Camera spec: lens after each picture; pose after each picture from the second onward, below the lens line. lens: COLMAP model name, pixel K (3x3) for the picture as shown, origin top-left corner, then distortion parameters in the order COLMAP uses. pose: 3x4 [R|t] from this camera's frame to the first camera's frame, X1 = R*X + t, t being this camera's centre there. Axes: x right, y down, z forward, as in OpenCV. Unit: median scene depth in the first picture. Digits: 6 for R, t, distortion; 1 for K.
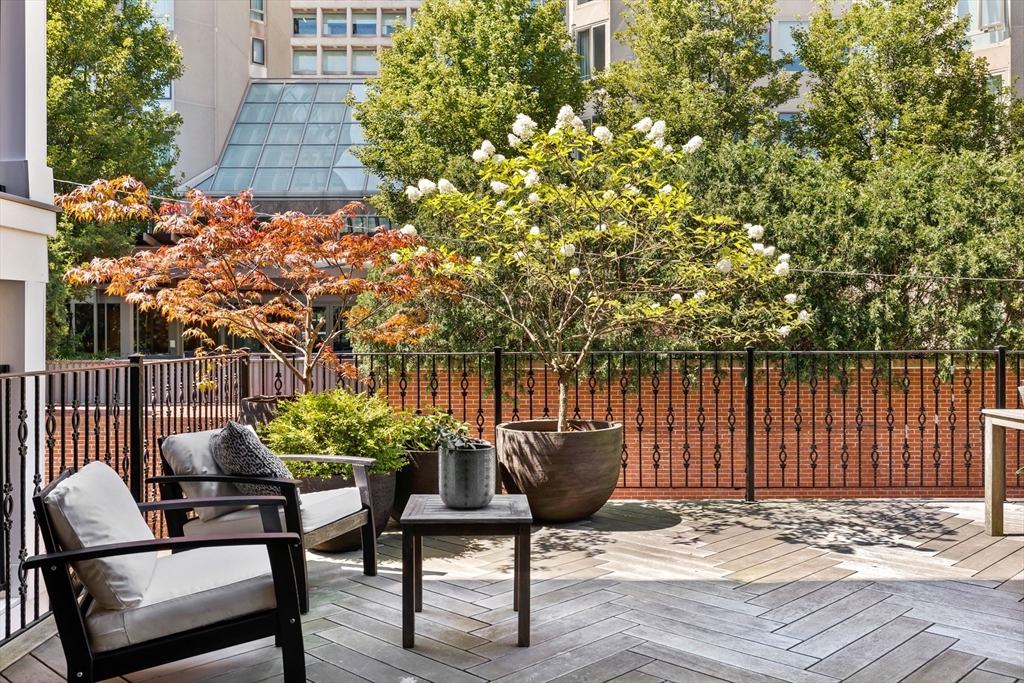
lens RADIAL K [[930.1, 0, 512.0], [0, 930.1, 341.5], [0, 0, 1]] dist [-0.023966, 0.015595]
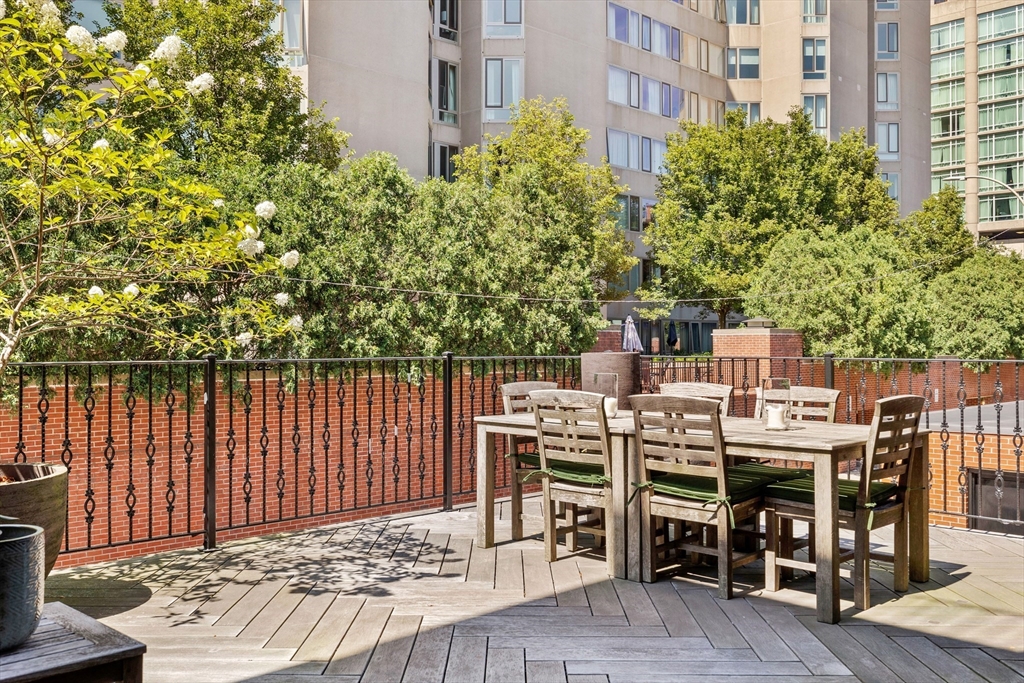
lens RADIAL K [[930.1, 0, 512.0], [0, 930.1, 341.5], [0, 0, 1]] dist [-0.023966, 0.015595]
pose [[0.700744, 0.003864, 0.713402, -0.072256], [0.008504, 0.999869, -0.013770, 0.004264], [-0.713362, 0.015716, 0.700620, 0.141963]]
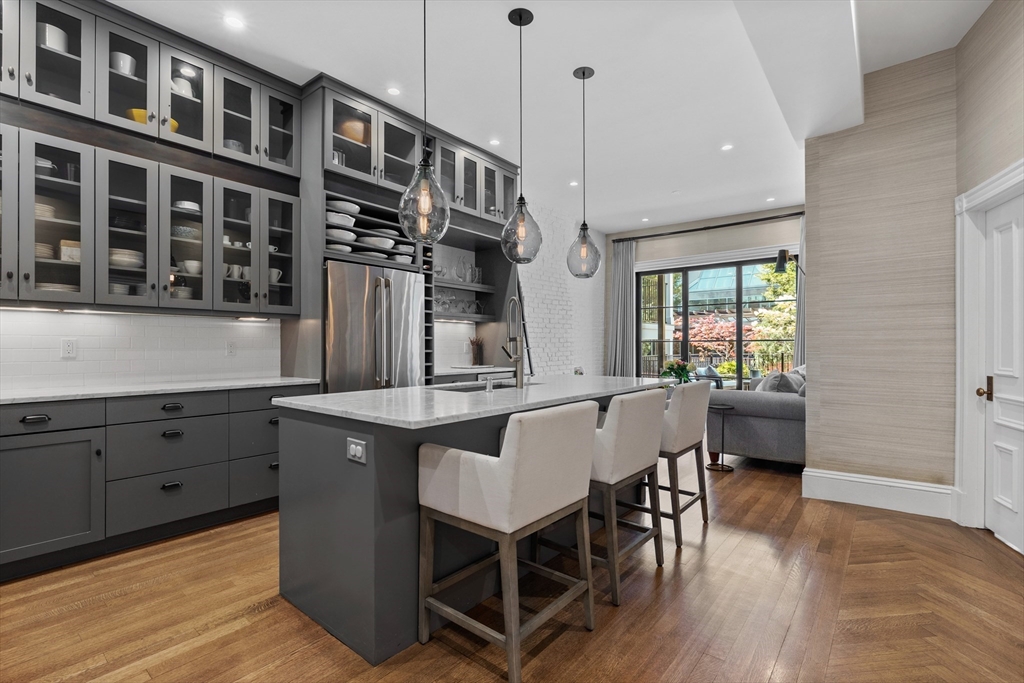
lens RADIAL K [[460.3, 0, 511.1], [0, 460.3, 337.2], [0, 0, 1]] dist [0.000579, -0.000134]
pose [[0.771808, 0.002597, -0.635850, 0.085634], [-0.016283, 0.999744, -0.015681, -0.003048], [0.635647, 0.022456, 0.771653, -0.302354]]
